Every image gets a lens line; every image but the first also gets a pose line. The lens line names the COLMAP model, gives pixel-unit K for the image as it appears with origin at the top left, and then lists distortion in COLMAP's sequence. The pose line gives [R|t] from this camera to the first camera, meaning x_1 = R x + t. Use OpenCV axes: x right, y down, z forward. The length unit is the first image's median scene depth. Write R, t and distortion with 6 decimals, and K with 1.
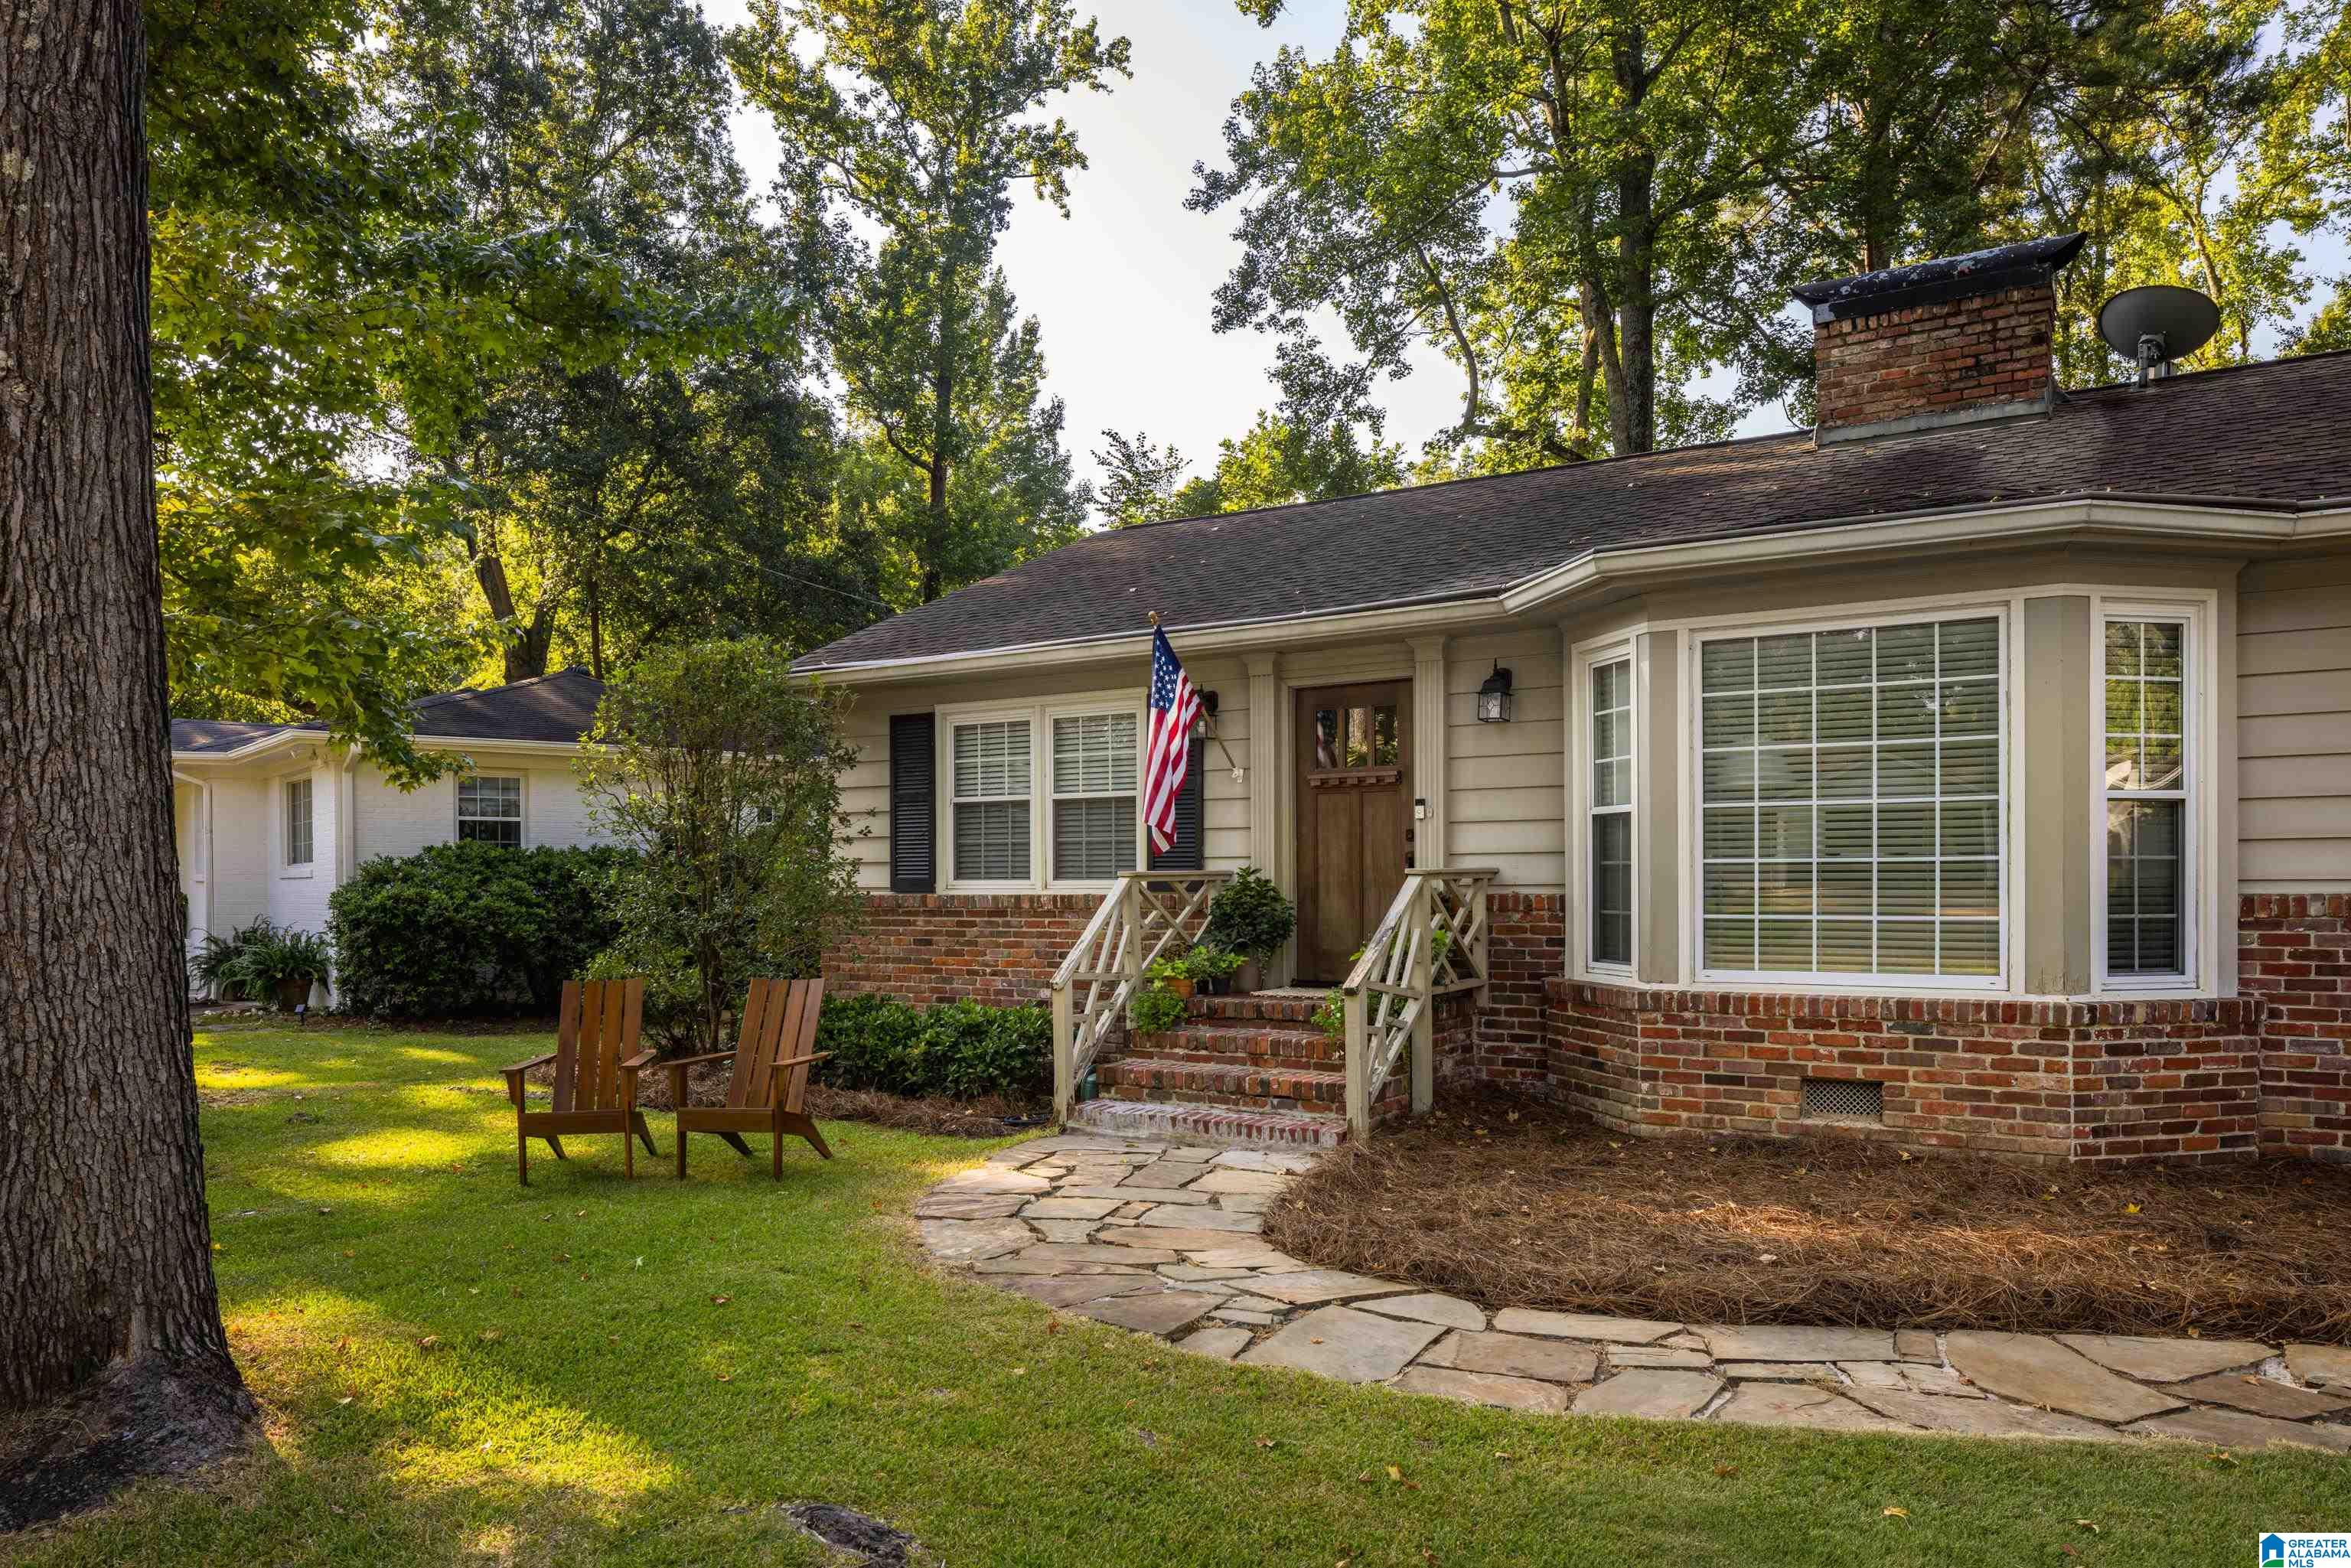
lens RADIAL K [[1613.6, 0, 1171.0], [0, 1613.6, 896.8], [0, 0, 1]] dist [0.002871, -0.004164]
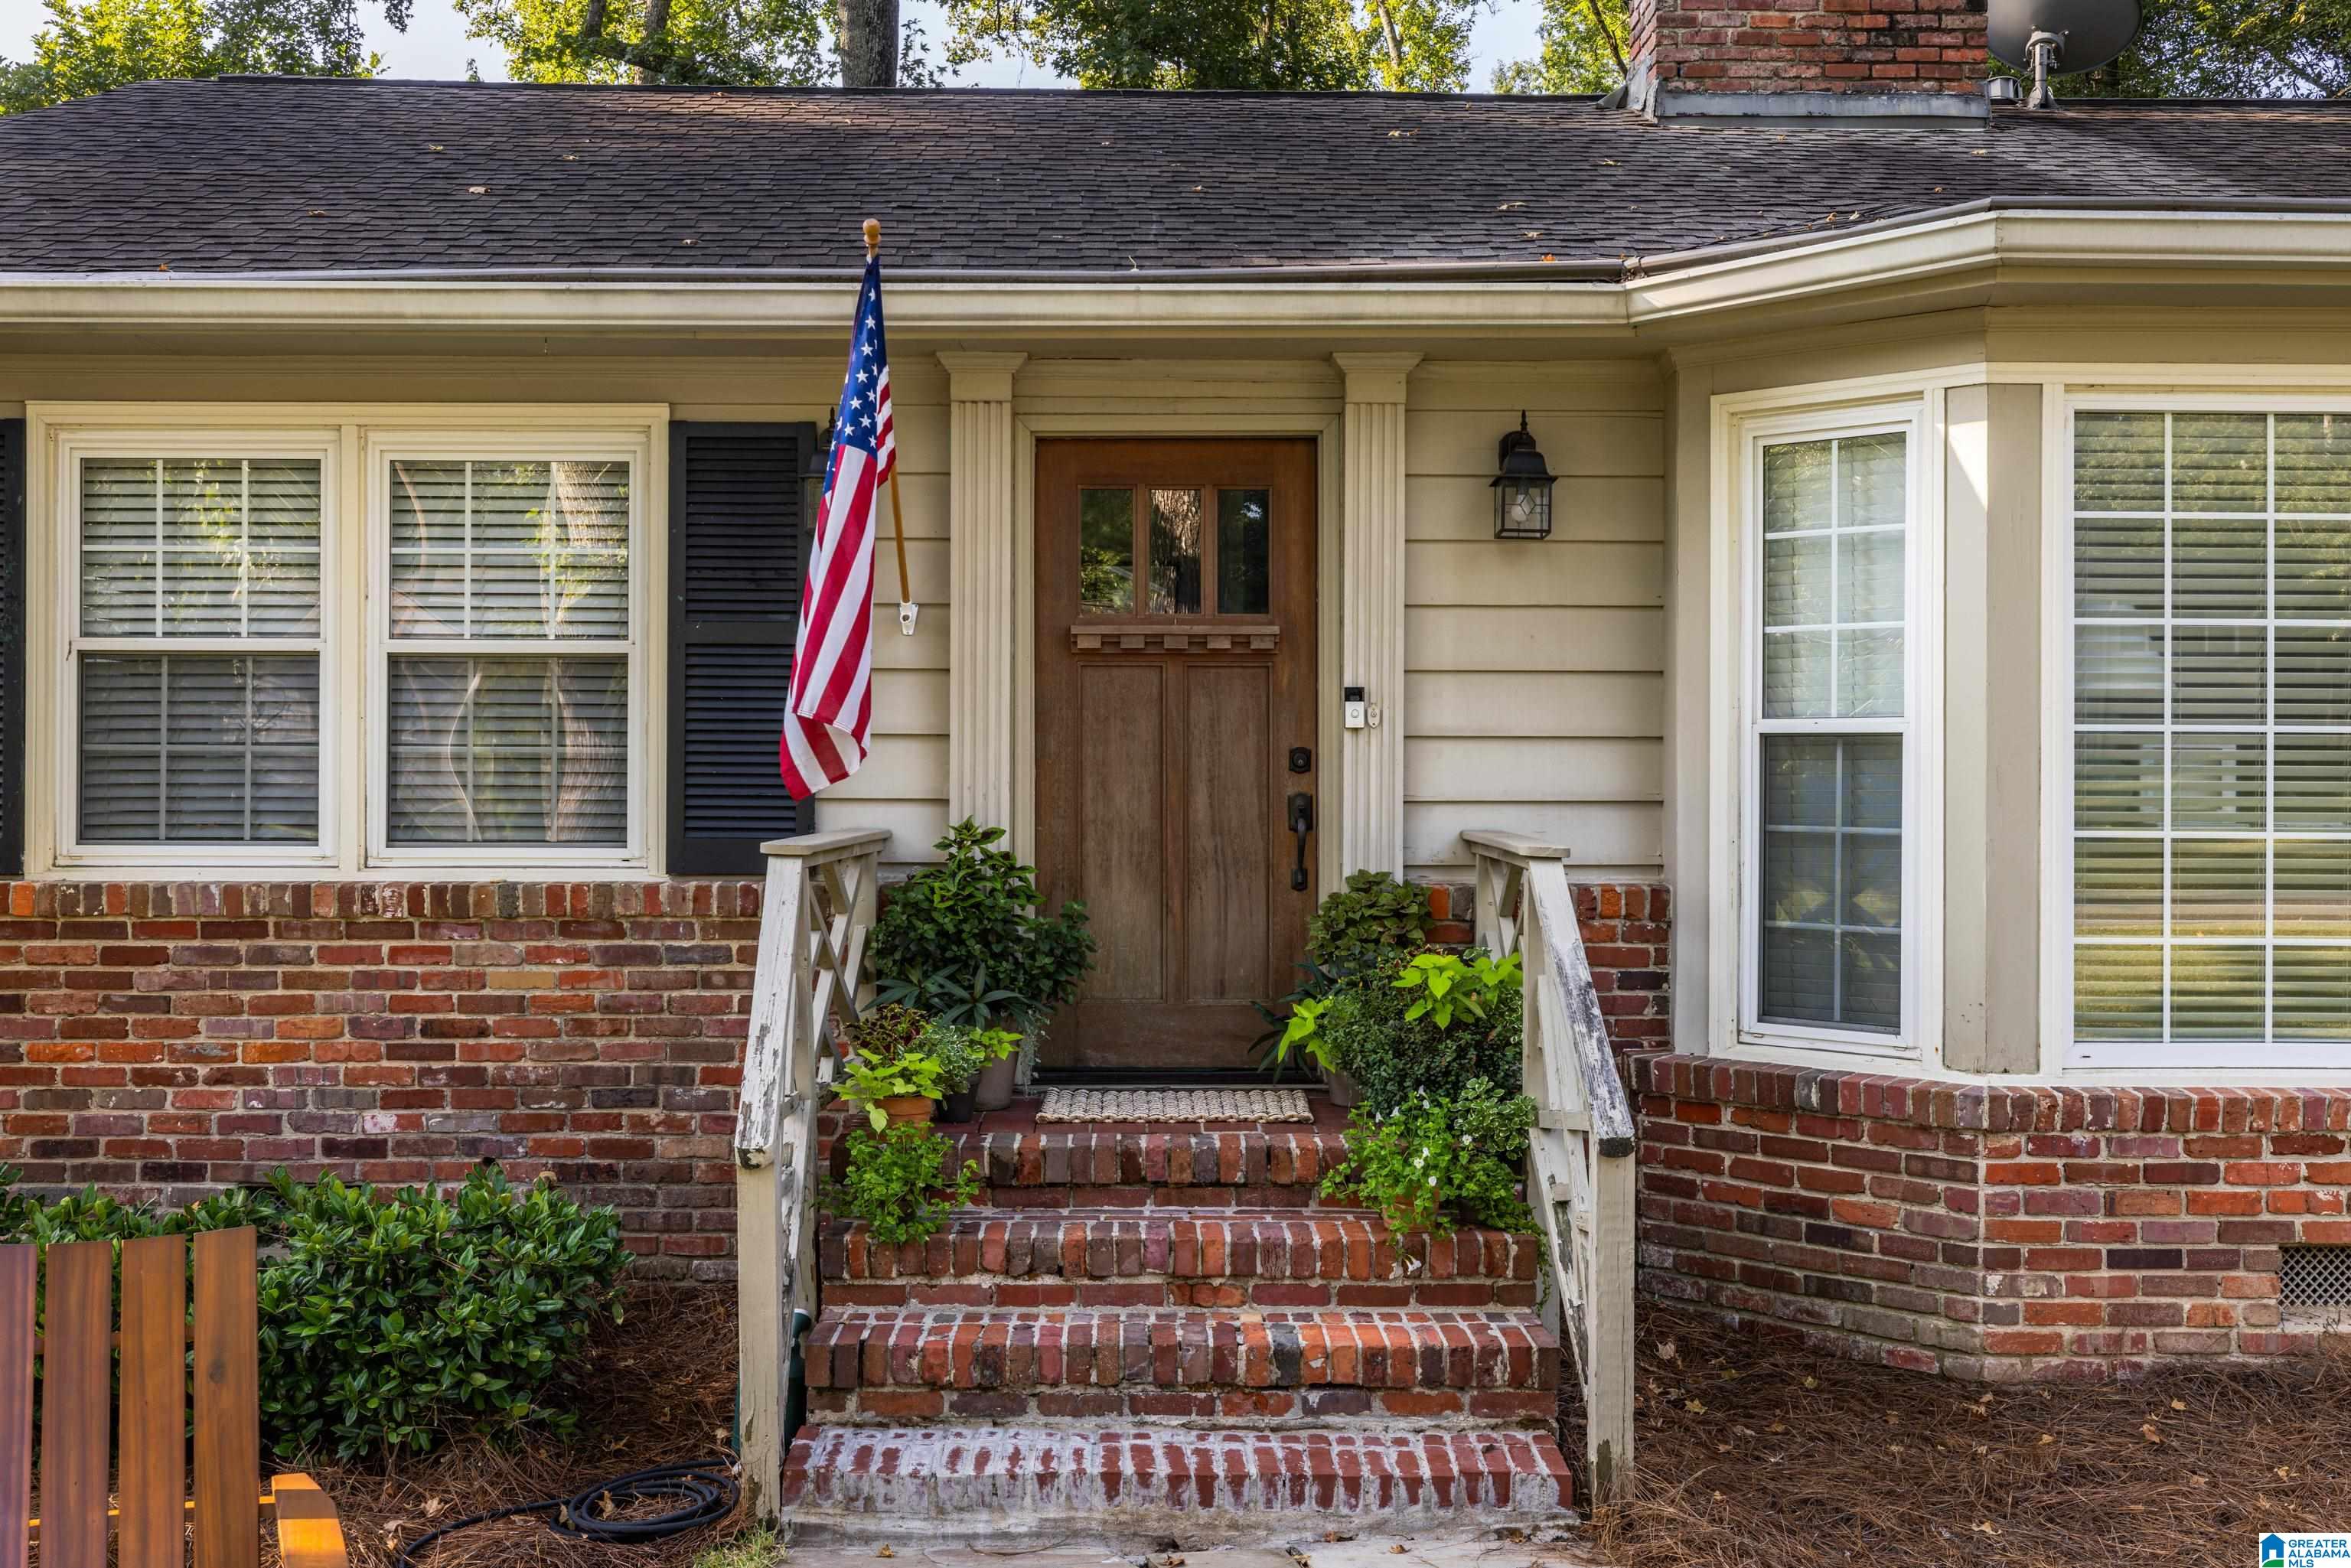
lens RADIAL K [[2268.9, 0, 1175.5], [0, 2268.9, 784.0], [0, 0, 1]] dist [0.011878, 0.008036]
pose [[0.835171, 0.005947, 0.549959, -0.288995], [-0.003599, 0.999979, -0.005347, -0.030749], [-0.549979, 0.002486, 0.835175, 0.507485]]
